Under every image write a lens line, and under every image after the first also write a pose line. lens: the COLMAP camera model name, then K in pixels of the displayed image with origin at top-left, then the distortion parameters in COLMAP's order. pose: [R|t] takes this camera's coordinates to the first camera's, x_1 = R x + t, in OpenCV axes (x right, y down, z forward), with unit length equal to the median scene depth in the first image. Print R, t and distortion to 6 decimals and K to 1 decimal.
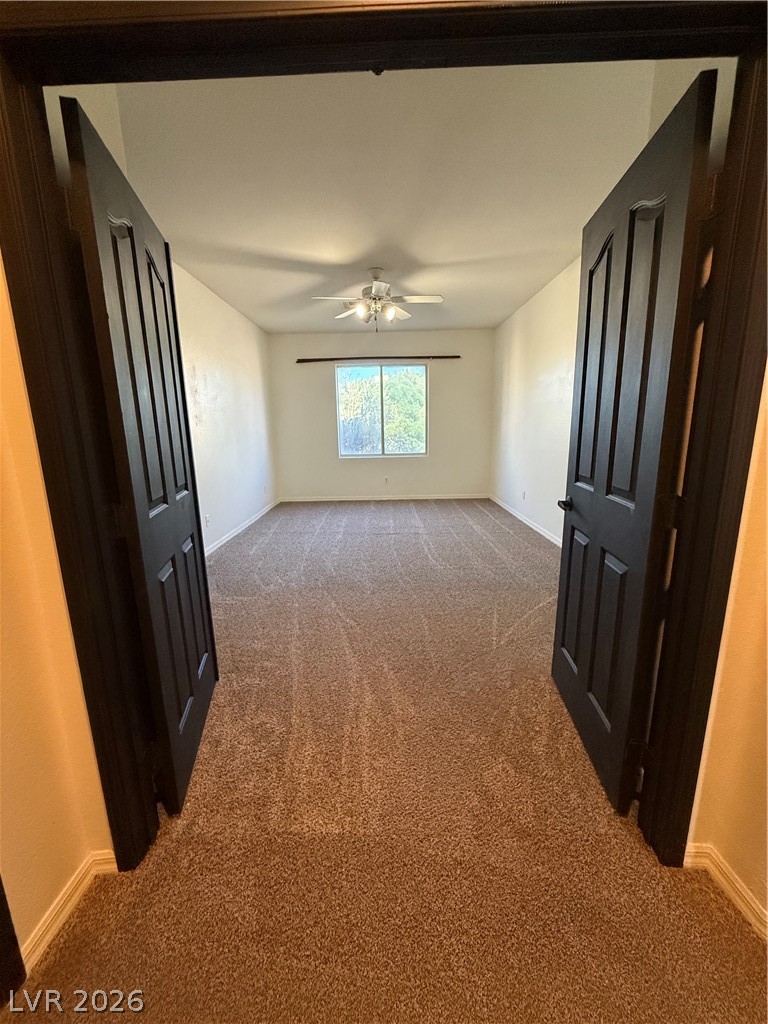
lens RADIAL K [[406.5, 0, 382.5], [0, 406.5, 512.0], [0, 0, 1]] dist [-0.002246, 0.000614]
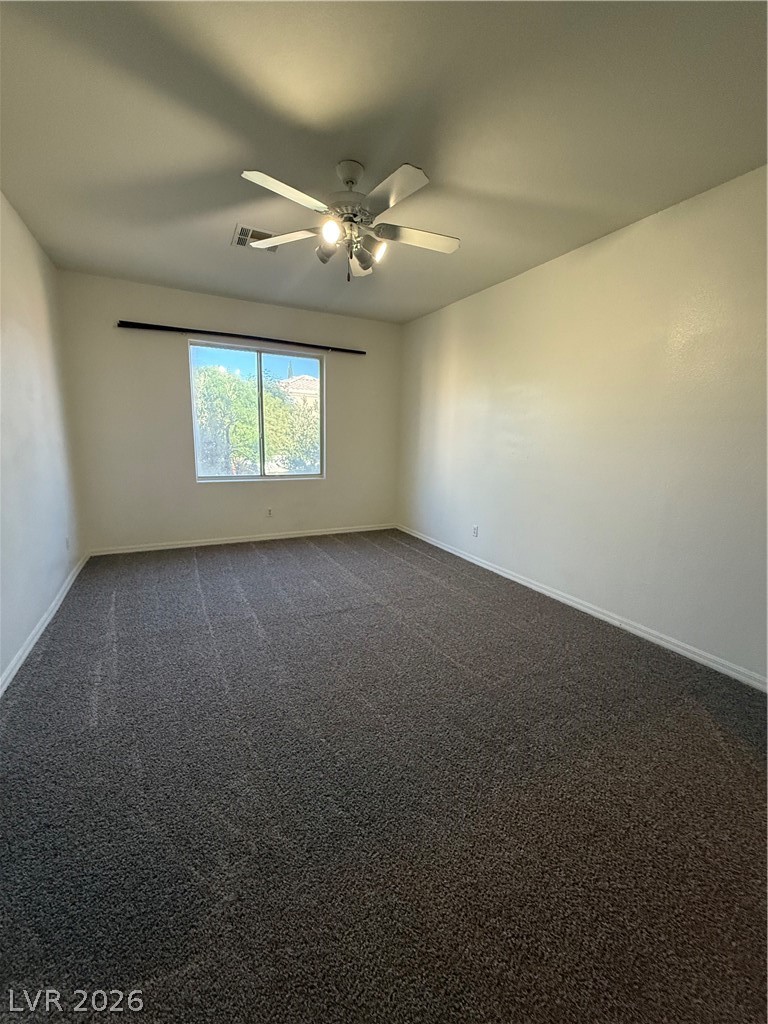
lens RADIAL K [[406.5, 0, 383.2], [0, 406.5, 511.8], [0, 0, 1]] dist [-0.002246, 0.000614]
pose [[0.887764, -0.042136, 0.458366, -0.144041], [0.050416, 0.998711, -0.005837, -0.066415], [-0.457529, 0.028291, 0.888744, 0.281038]]
